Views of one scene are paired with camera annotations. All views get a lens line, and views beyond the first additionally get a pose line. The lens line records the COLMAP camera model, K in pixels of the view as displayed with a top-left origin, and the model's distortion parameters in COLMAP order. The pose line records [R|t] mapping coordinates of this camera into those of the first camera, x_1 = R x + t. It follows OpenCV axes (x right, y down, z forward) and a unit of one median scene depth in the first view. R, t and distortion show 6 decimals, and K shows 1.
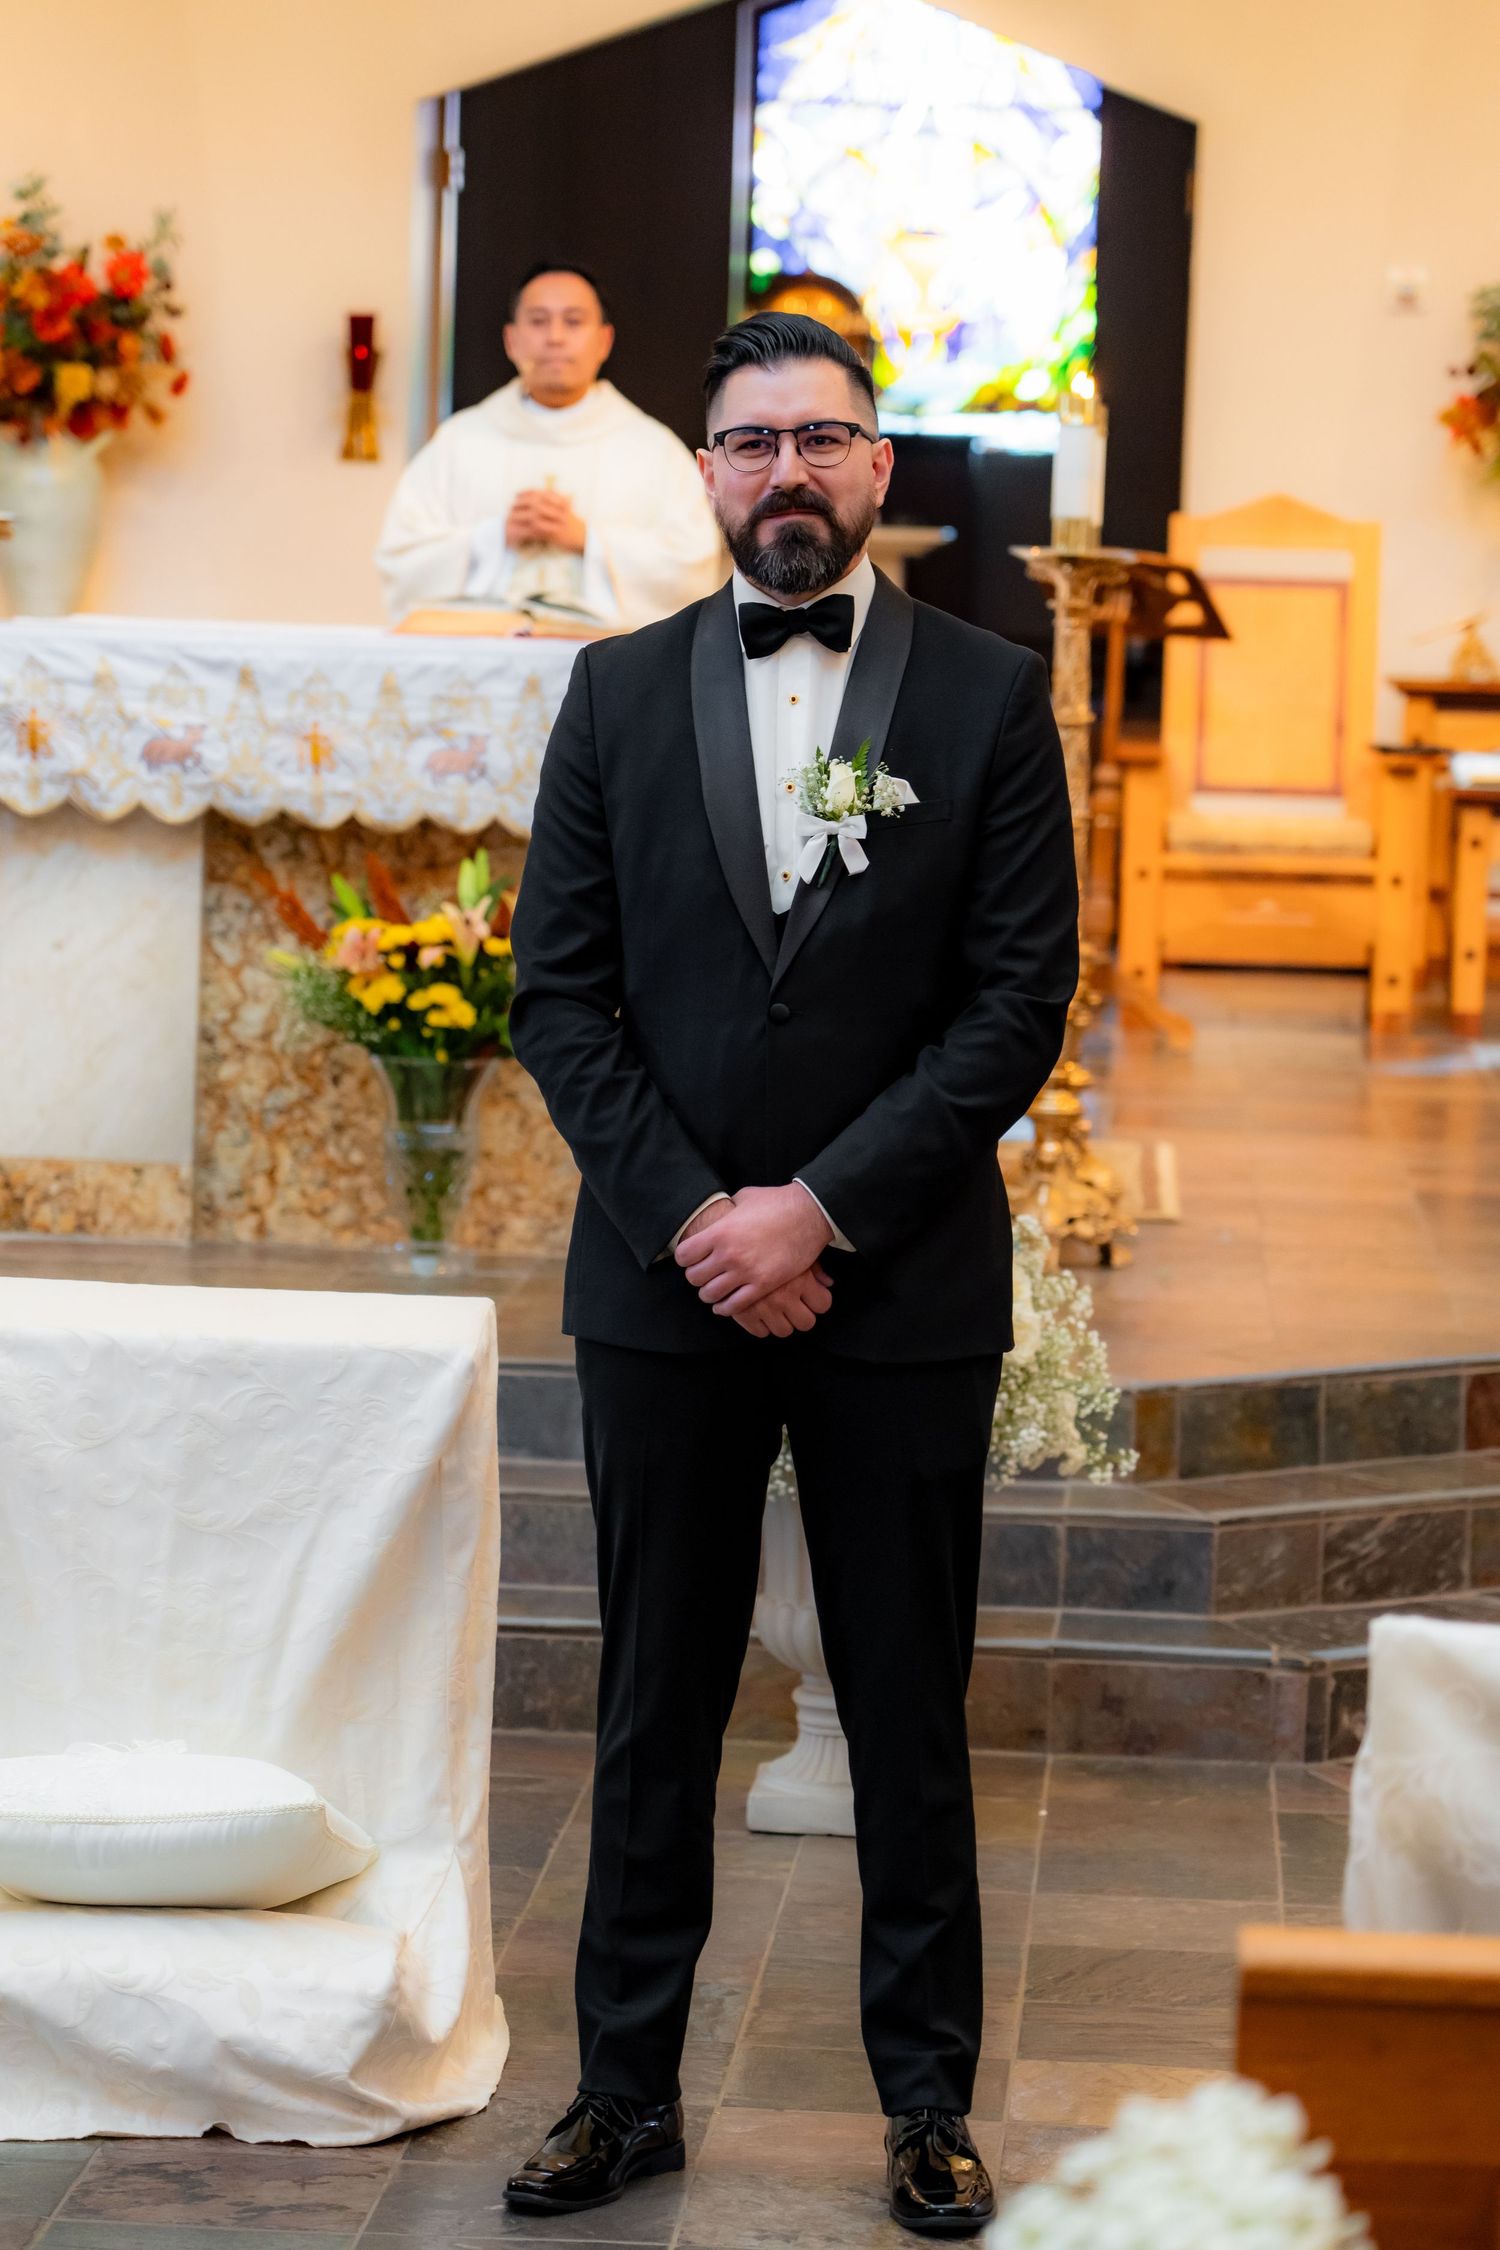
lens RADIAL K [[6600.7, 0, 744.4], [0, 6600.7, 1122.3], [0, 0, 1]] dist [0.075881, 0.000000]
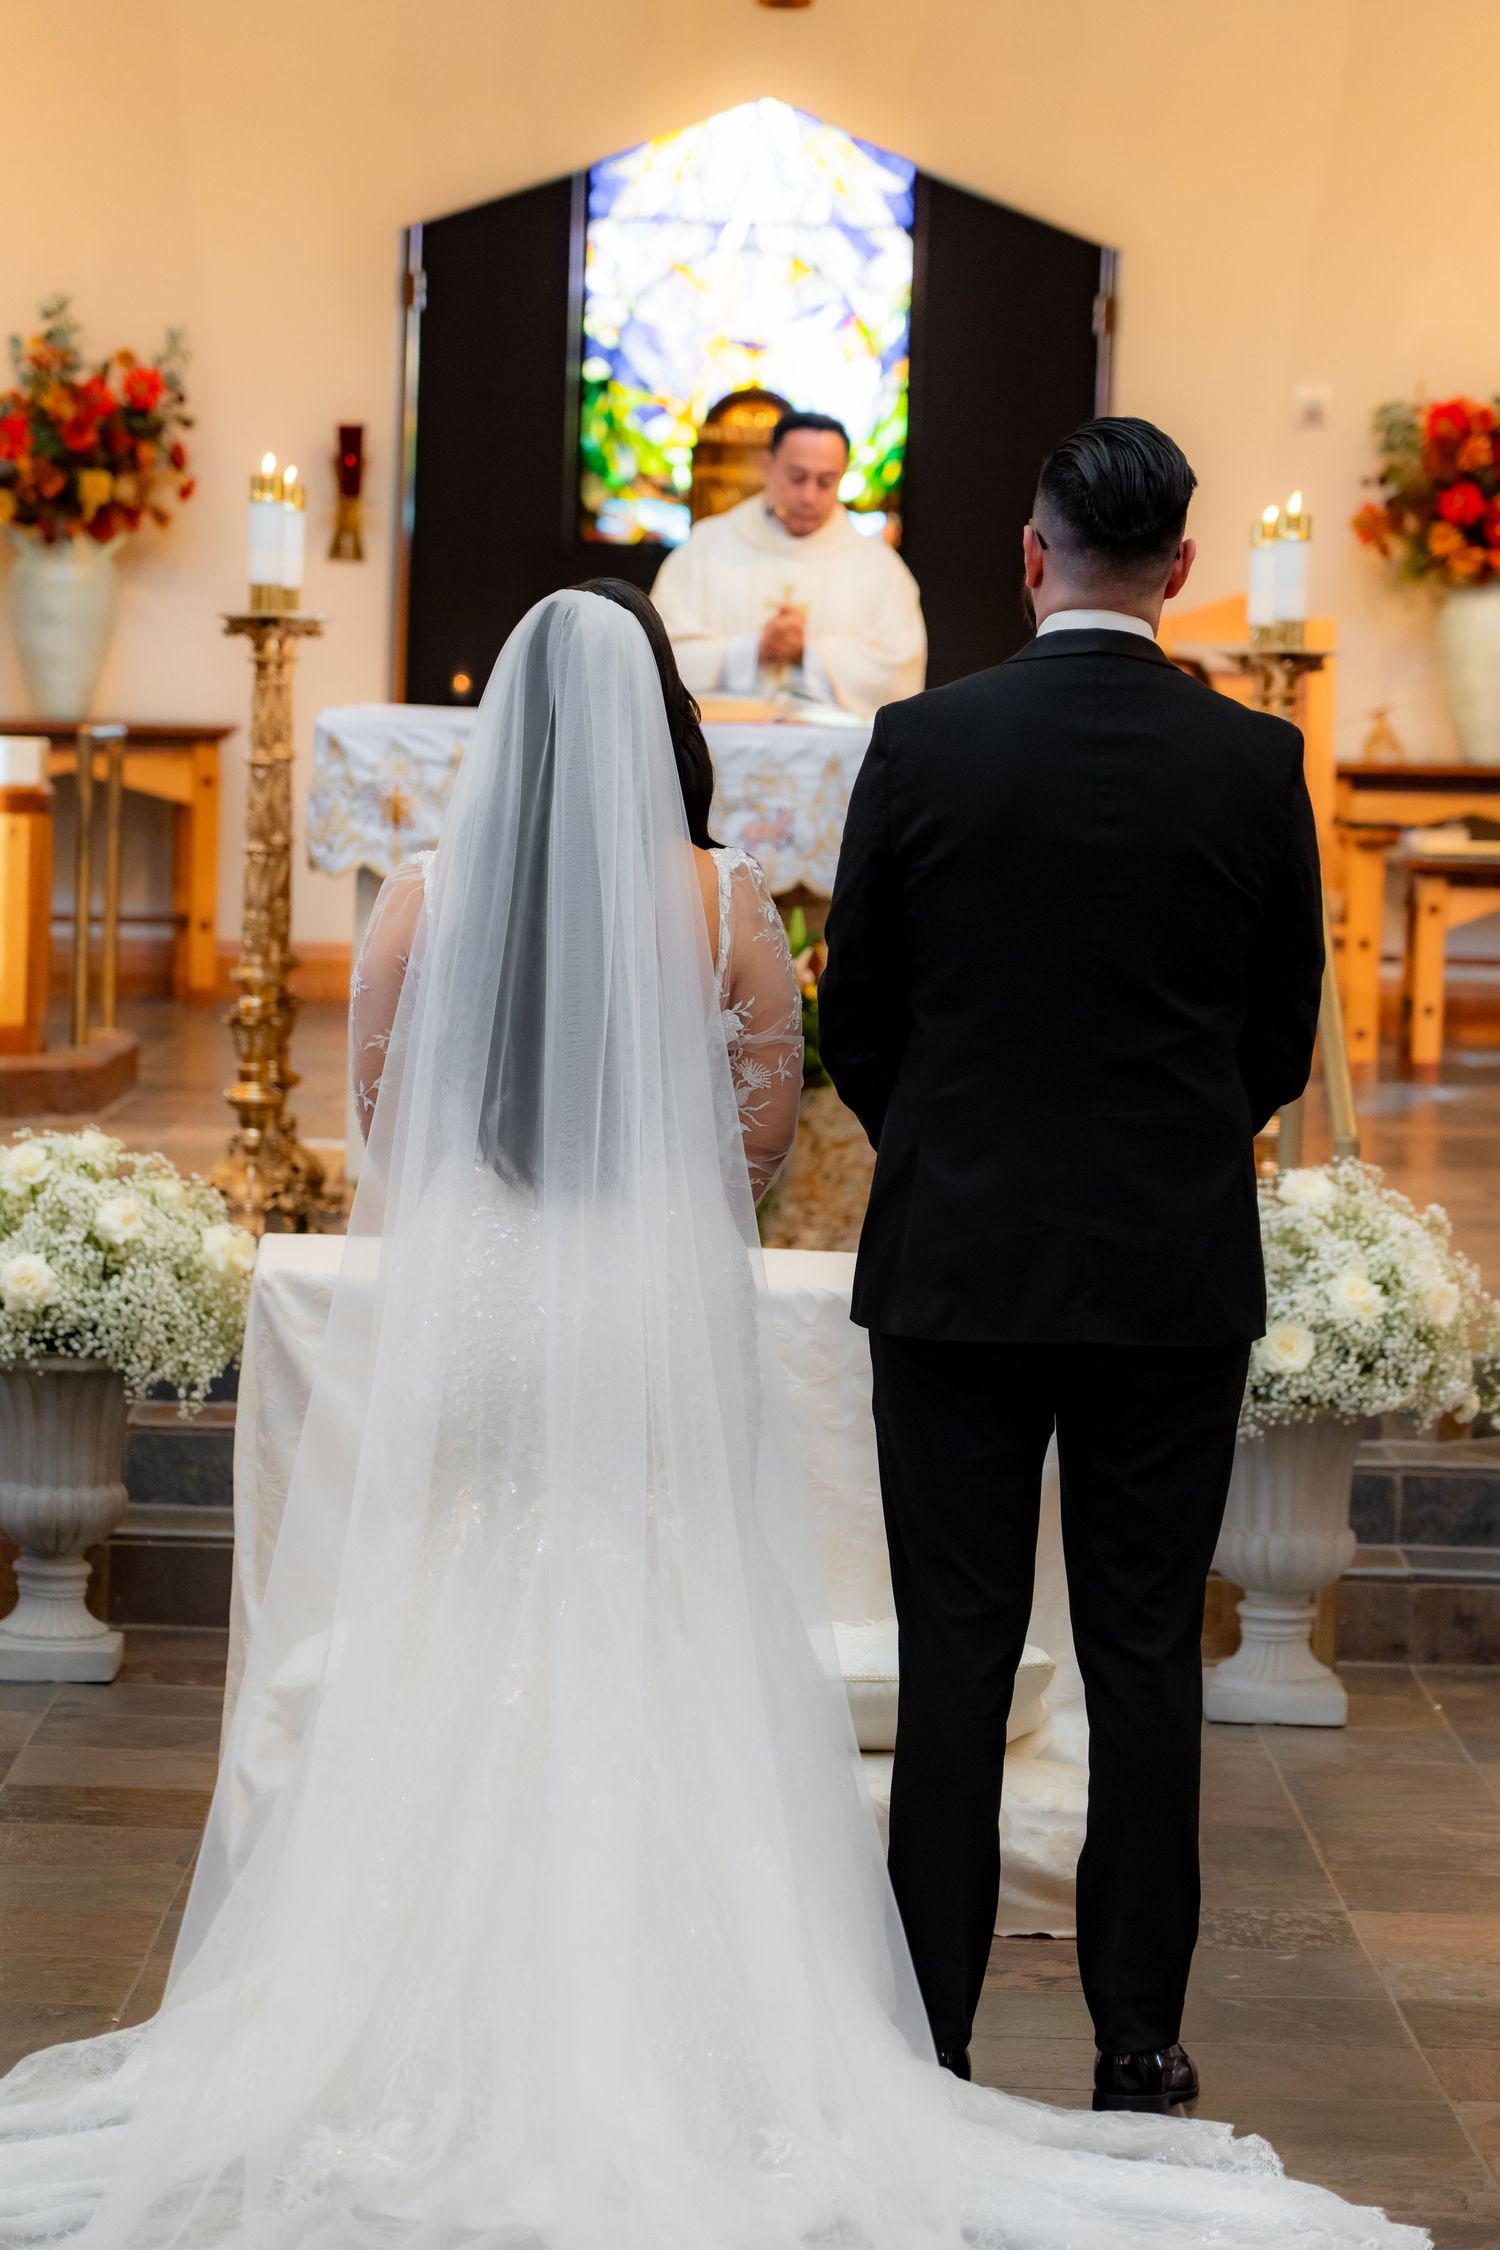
lens RADIAL K [[6600.7, 0, 754.2], [0, 6600.7, 1126.4], [0, 0, 1]] dist [0.075881, 0.000000]
pose [[0.997257, -0.004517, 0.073879, -0.084965], [0.005434, 0.999911, -0.012219, 0.006928], [-0.073817, 0.012587, 0.997192, -0.094012]]
